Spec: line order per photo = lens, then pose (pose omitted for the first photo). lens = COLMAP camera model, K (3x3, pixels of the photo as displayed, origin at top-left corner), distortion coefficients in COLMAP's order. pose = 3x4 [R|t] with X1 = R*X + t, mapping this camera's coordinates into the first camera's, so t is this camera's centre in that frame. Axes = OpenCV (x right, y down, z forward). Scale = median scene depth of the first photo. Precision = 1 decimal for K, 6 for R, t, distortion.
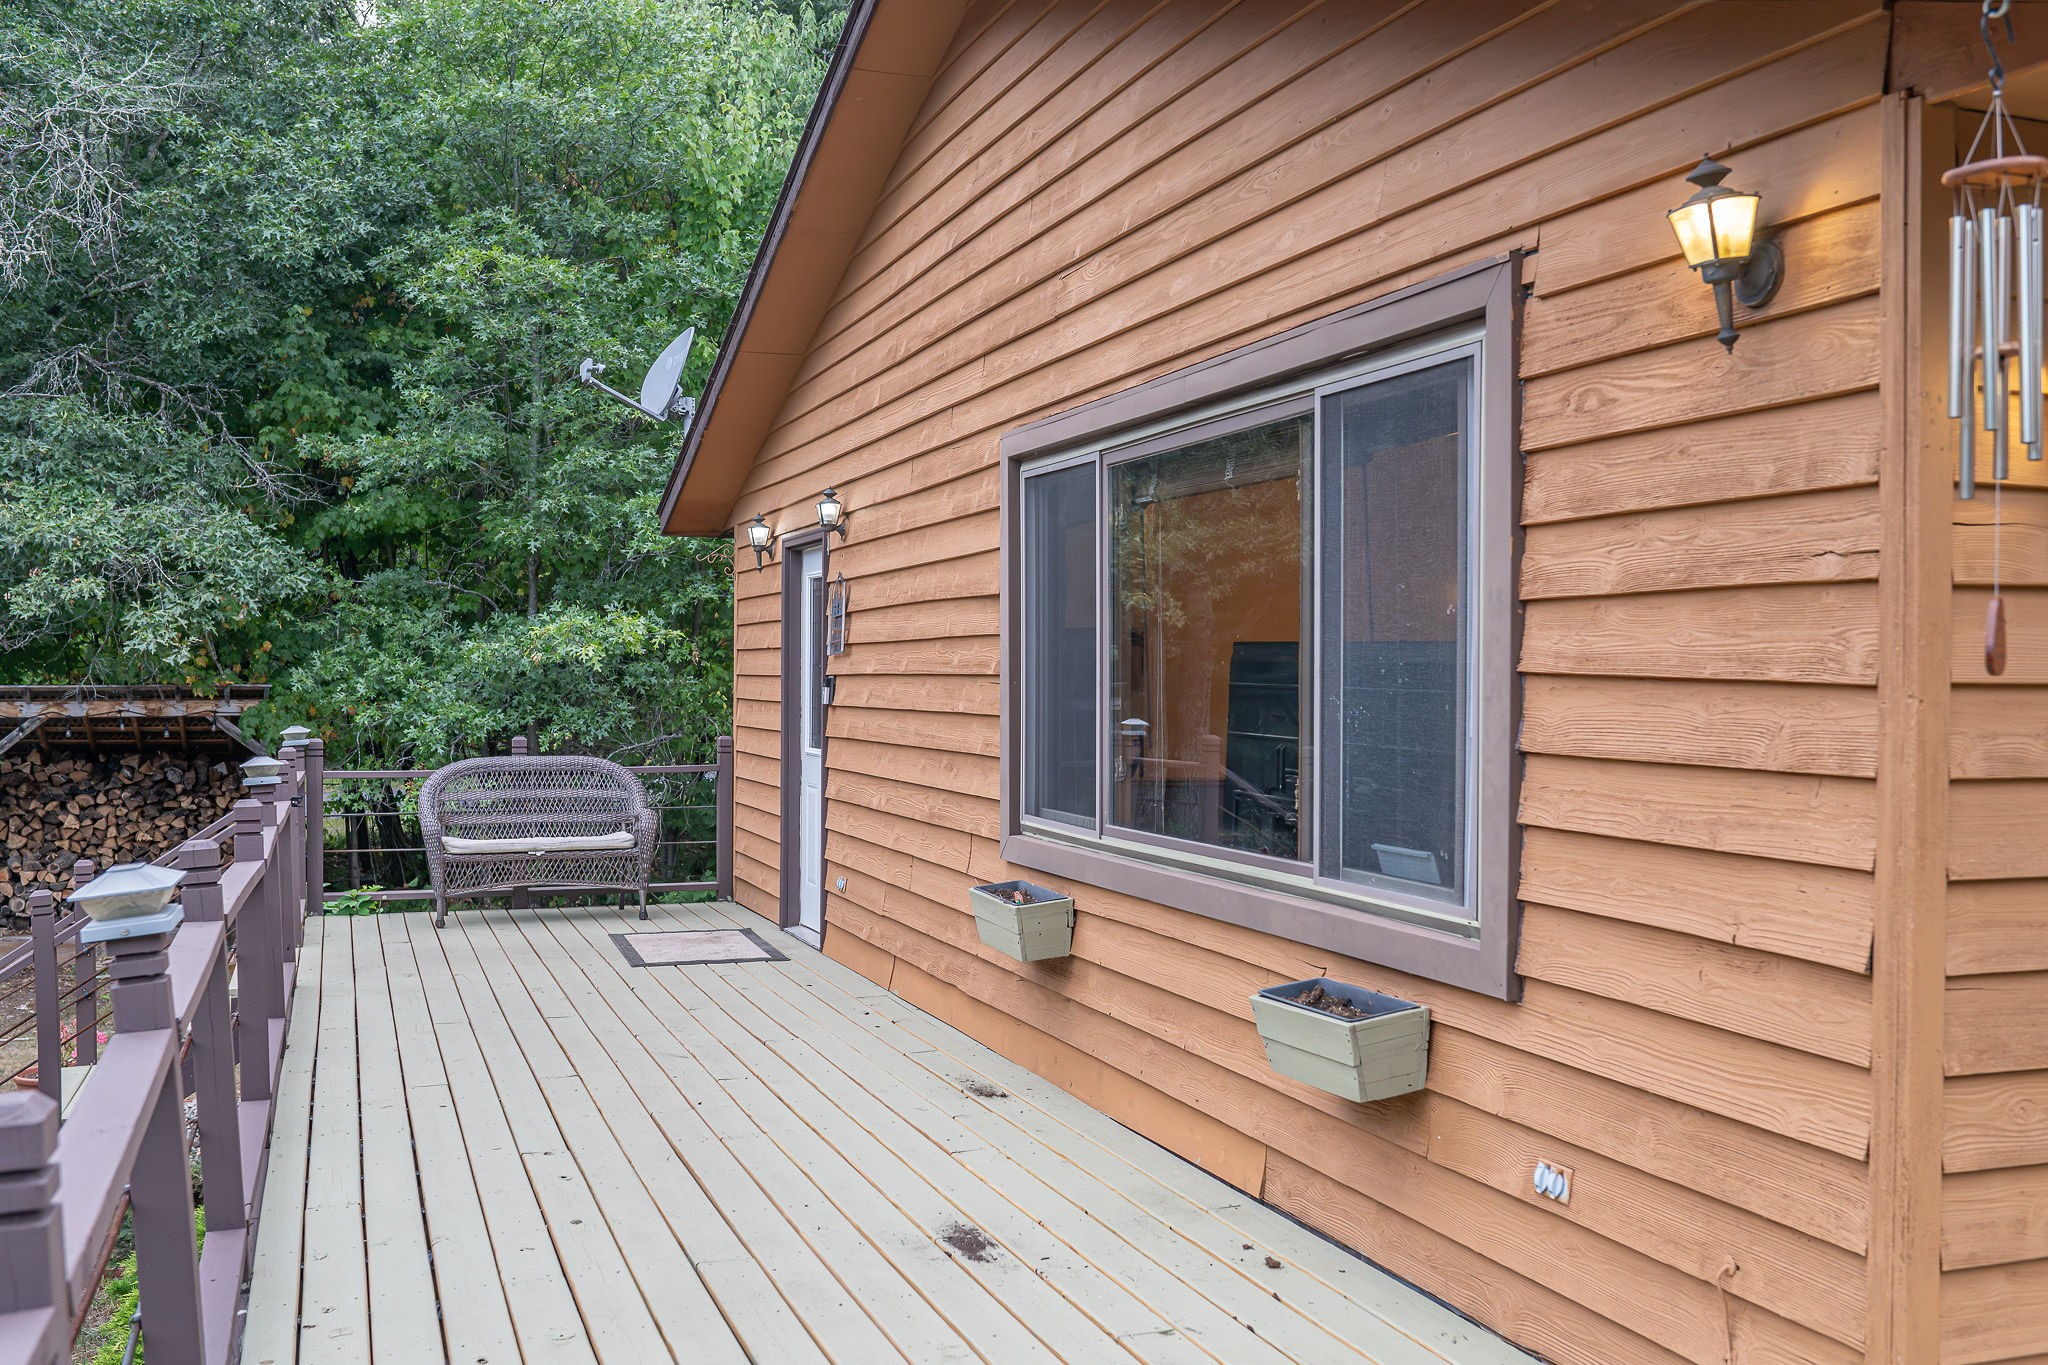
lens RADIAL K [[1995.4, 0, 1033.3], [0, 1995.4, 687.4], [0, 0, 1]] dist [-0.024798, 0.000000]
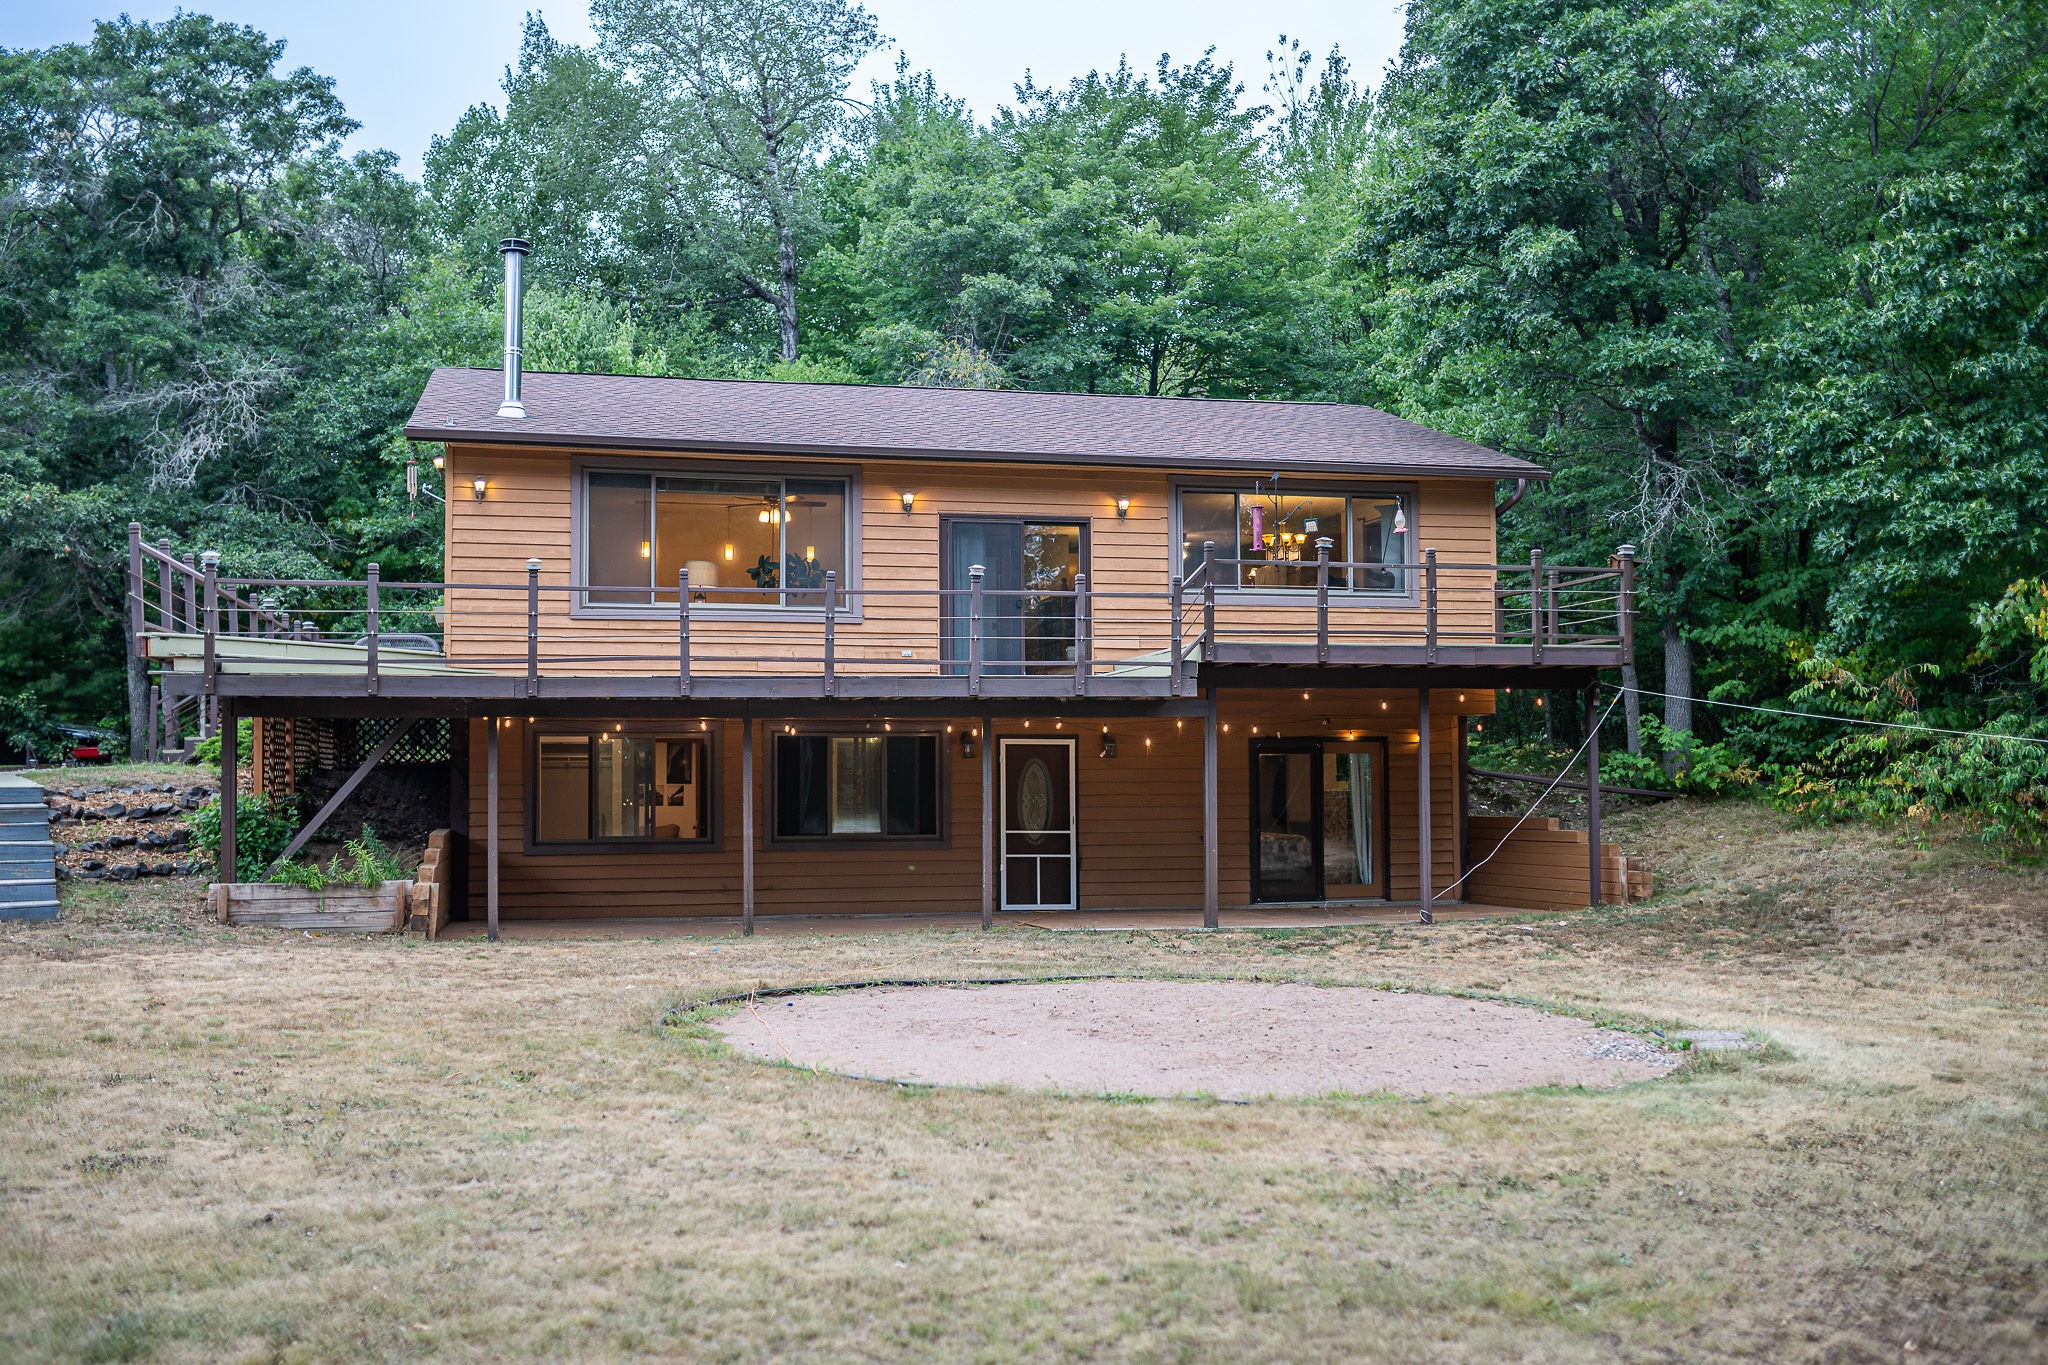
lens RADIAL K [[1995.4, 0, 1017.8], [0, 1995.4, 681.5], [0, 0, 1]] dist [-0.024798, 0.000000]
pose [[0.994633, -0.016670, -0.102110, 0.619567], [0.011014, 0.998386, -0.055711, 0.188792], [0.102873, 0.054288, 0.993212, -1.137953]]
